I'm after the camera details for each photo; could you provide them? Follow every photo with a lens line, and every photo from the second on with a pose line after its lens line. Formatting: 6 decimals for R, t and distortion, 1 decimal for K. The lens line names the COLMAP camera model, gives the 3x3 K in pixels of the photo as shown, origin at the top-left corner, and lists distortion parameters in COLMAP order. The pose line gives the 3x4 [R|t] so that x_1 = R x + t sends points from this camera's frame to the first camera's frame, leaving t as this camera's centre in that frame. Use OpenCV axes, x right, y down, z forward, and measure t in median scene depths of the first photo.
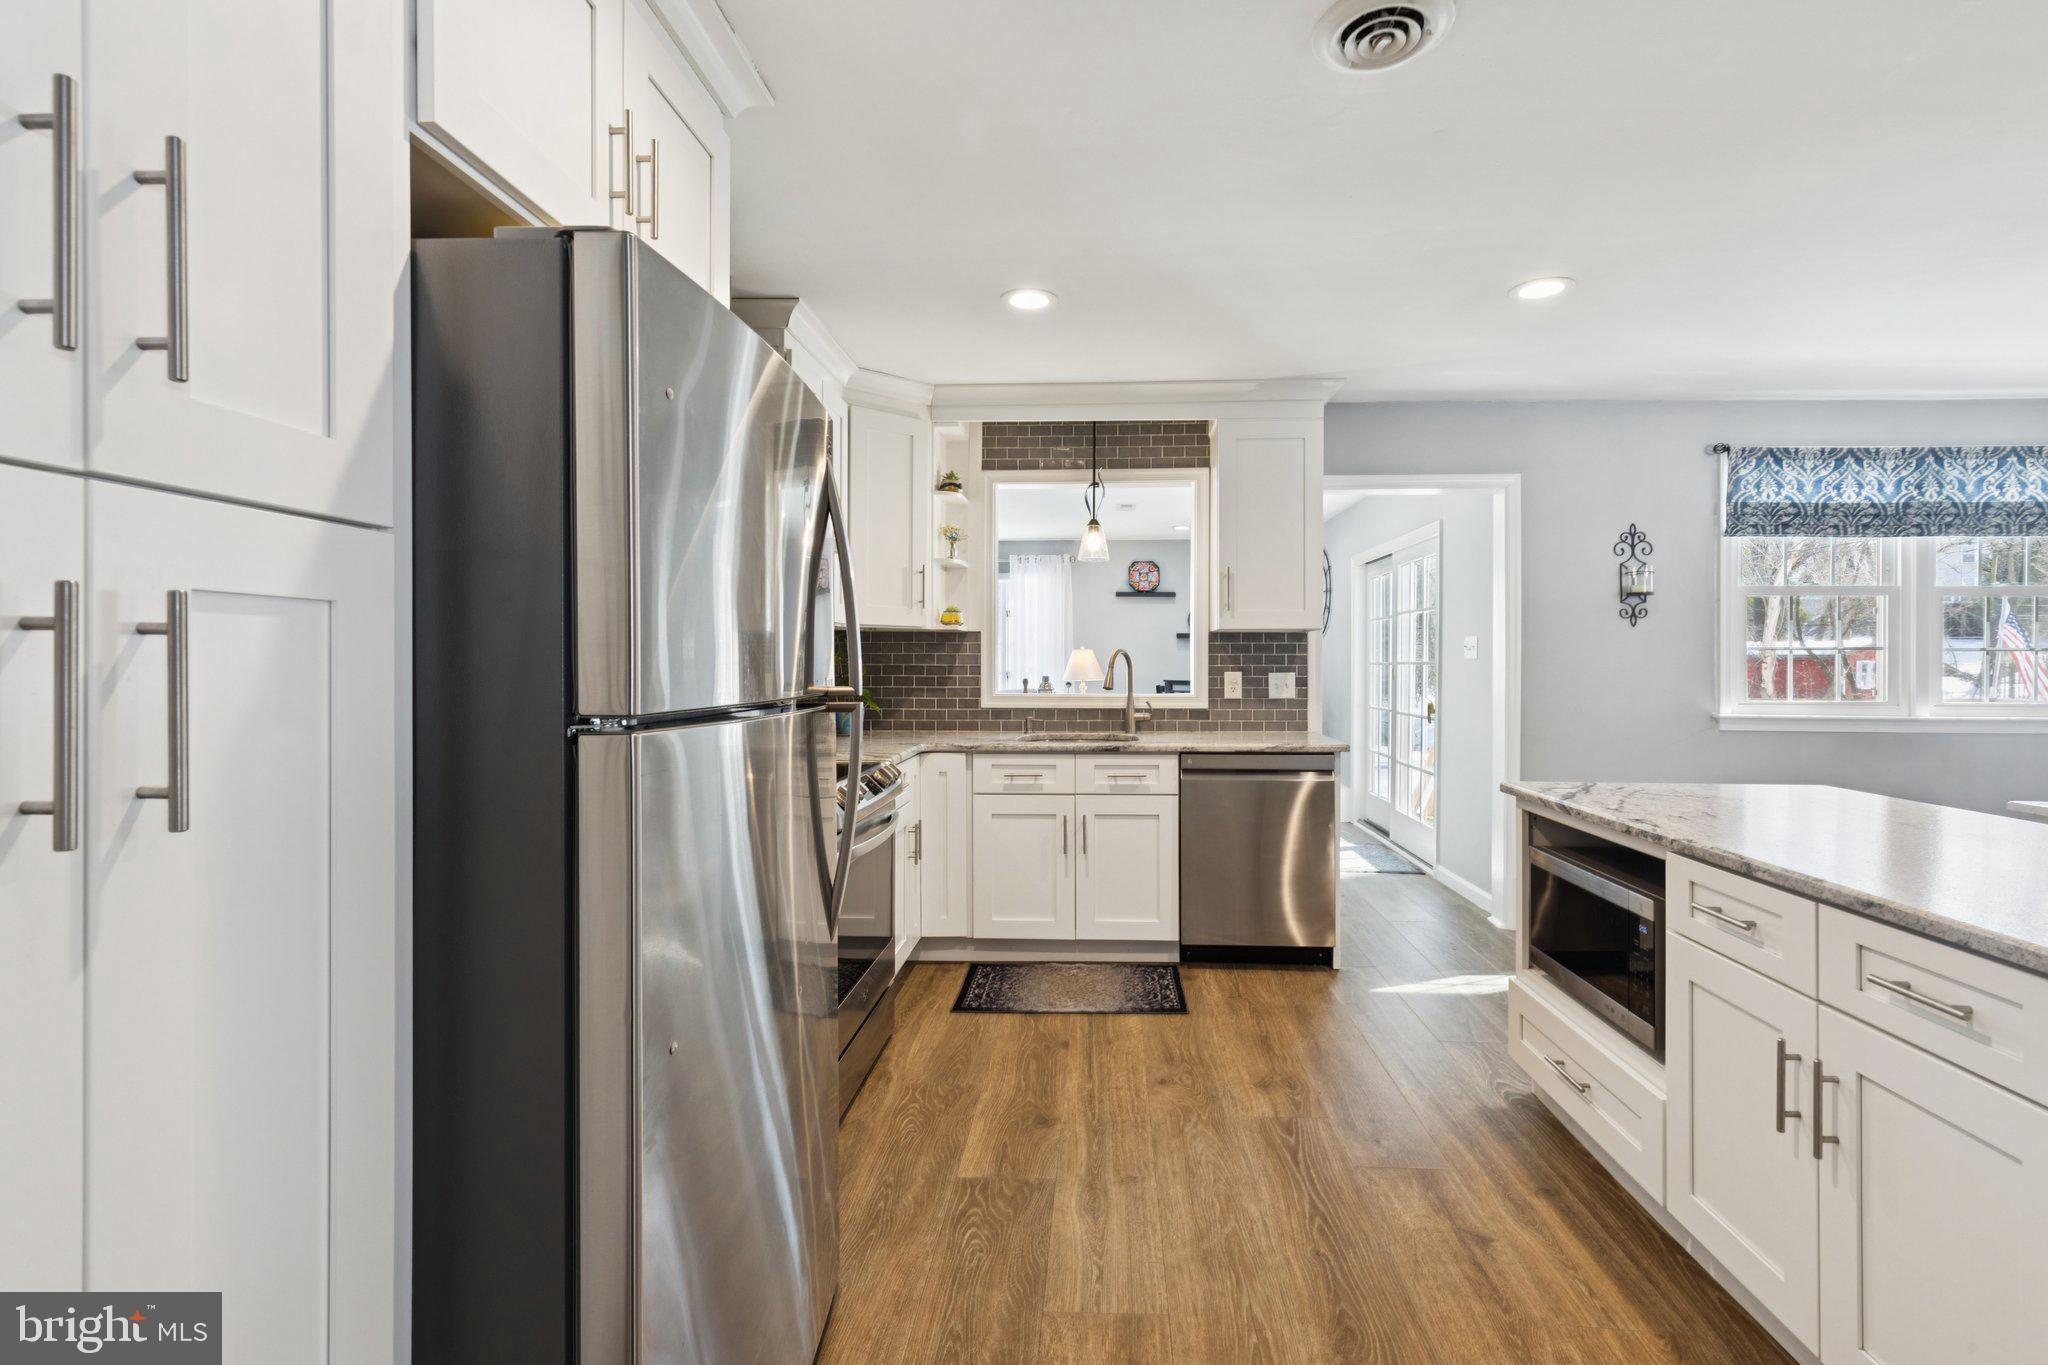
lens RADIAL K [[928.1, 0, 1027.7], [0, 928.1, 672.8], [0, 0, 1]] dist [0.022215, -0.000042]
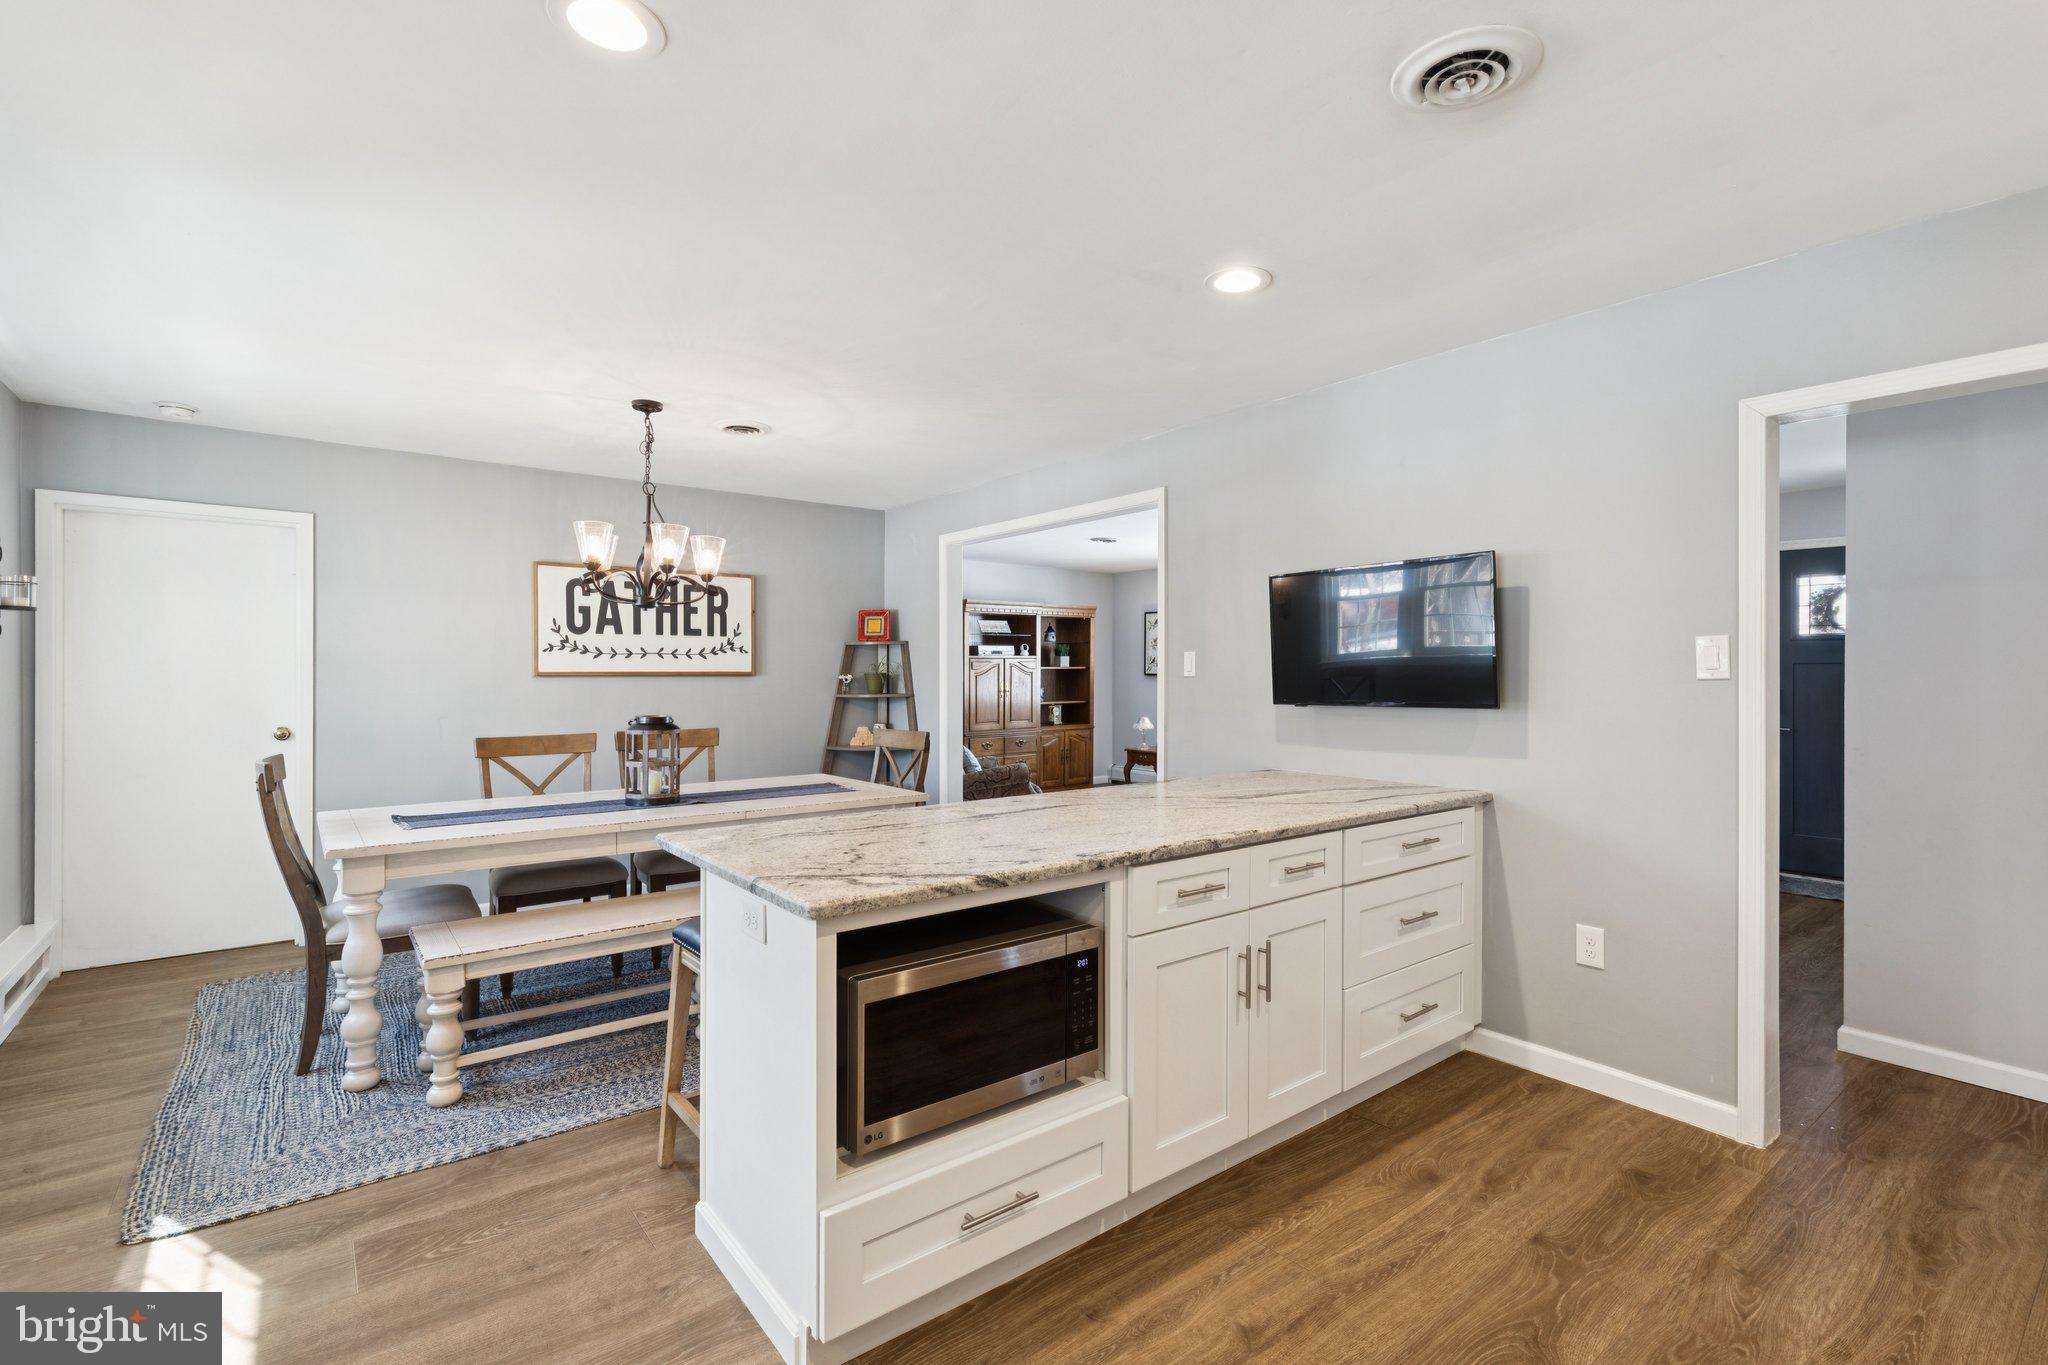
lens RADIAL K [[928.1, 0, 1027.7], [0, 928.1, 672.8], [0, 0, 1]] dist [0.022215, -0.000042]
pose [[-0.690820, -0.003571, 0.723018, -0.030480], [-0.000196, 0.999989, 0.004752, -0.048341], [-0.723027, 0.003141, -0.690812, 1.806354]]
